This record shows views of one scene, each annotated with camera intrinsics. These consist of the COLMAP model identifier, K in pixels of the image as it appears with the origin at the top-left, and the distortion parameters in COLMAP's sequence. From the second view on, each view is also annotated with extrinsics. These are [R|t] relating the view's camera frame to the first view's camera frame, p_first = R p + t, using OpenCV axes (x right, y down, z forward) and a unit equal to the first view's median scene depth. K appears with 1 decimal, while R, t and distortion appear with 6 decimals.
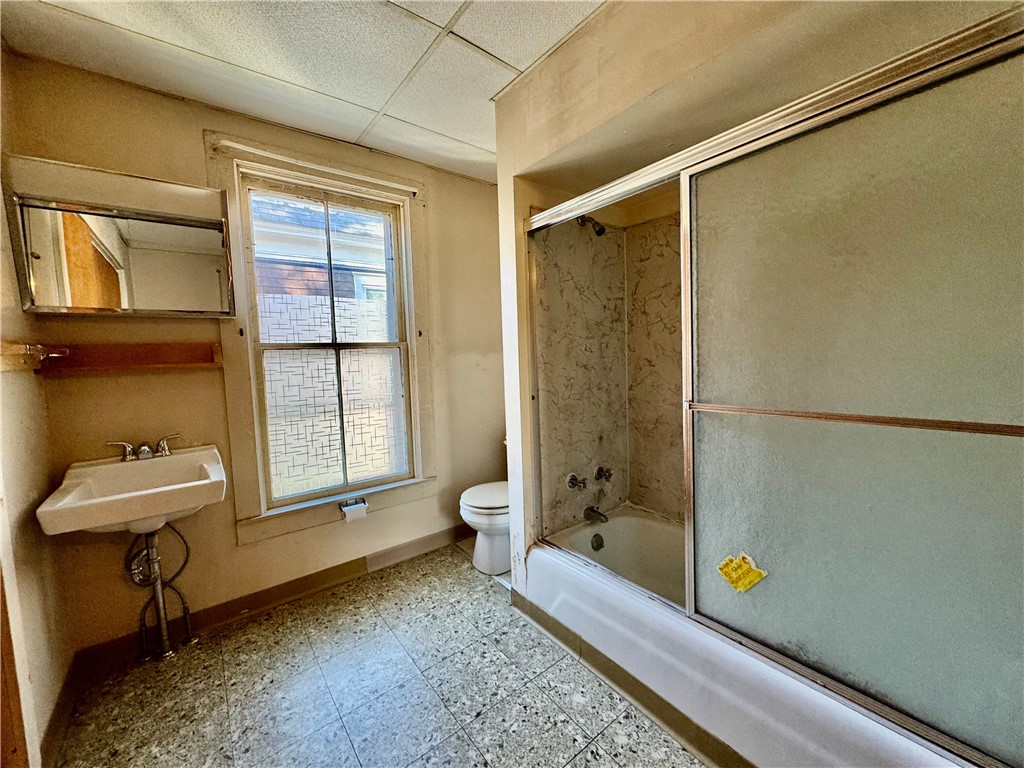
lens RADIAL K [[407.7, 0, 512.7], [0, 407.7, 383.6], [0, 0, 1]] dist [-0.002111, 0.000259]
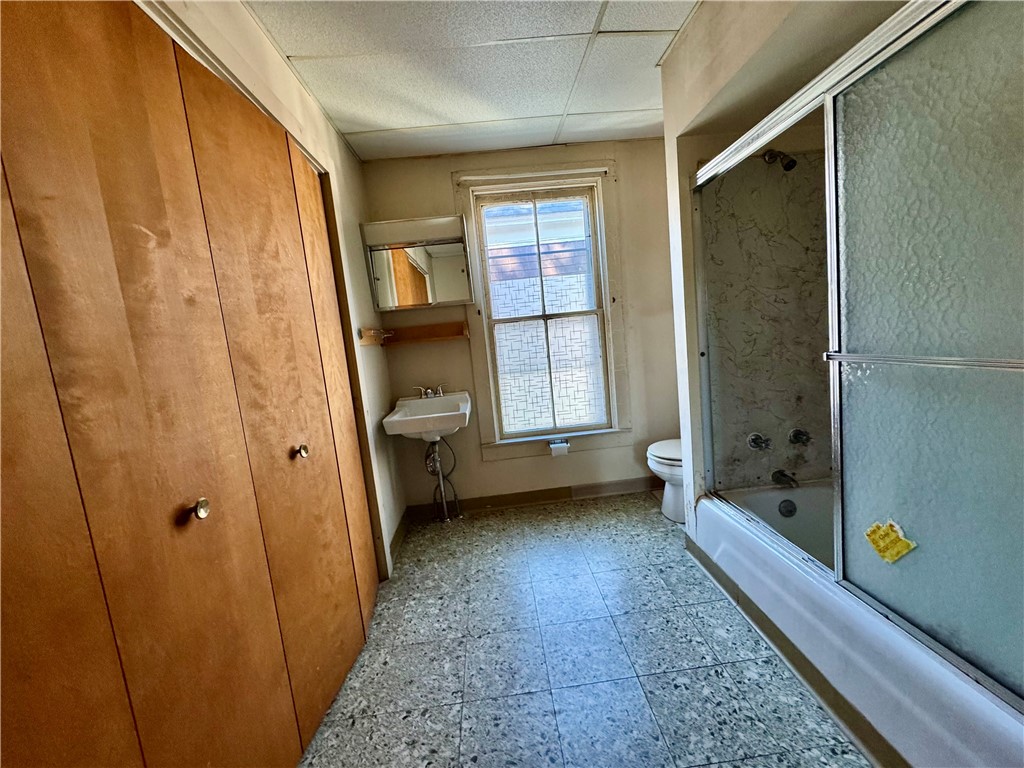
lens RADIAL K [[407.7, 0, 514.8], [0, 407.7, 381.7], [0, 0, 1]] dist [-0.002111, 0.000259]
pose [[0.823963, 0.015437, -0.566433, 0.249435], [0.030484, 0.996974, 0.071514, 0.016172], [0.565822, -0.076192, 0.820999, -0.111798]]
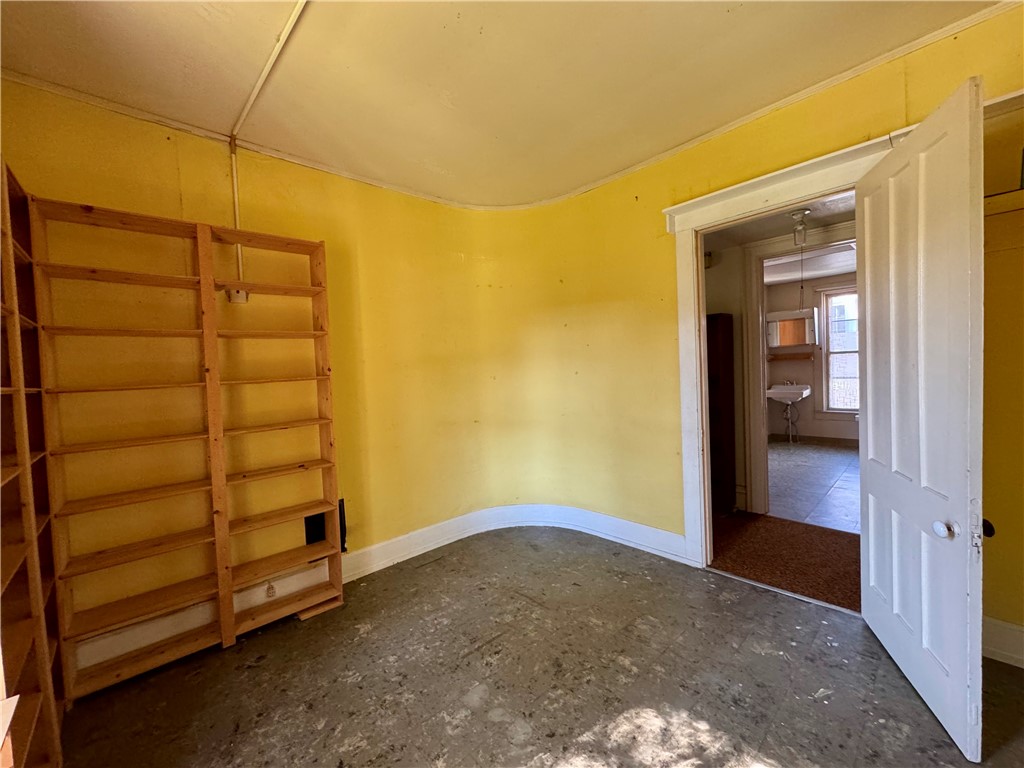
lens RADIAL K [[407.7, 0, 515.8], [0, 407.7, 386.9], [0, 0, 1]] dist [-0.002111, 0.000259]
pose [[0.092325, 0.065868, -0.993548, 2.257468], [-0.032625, 0.997474, 0.063097, 0.041949], [0.995194, 0.026589, 0.094241, -1.612556]]
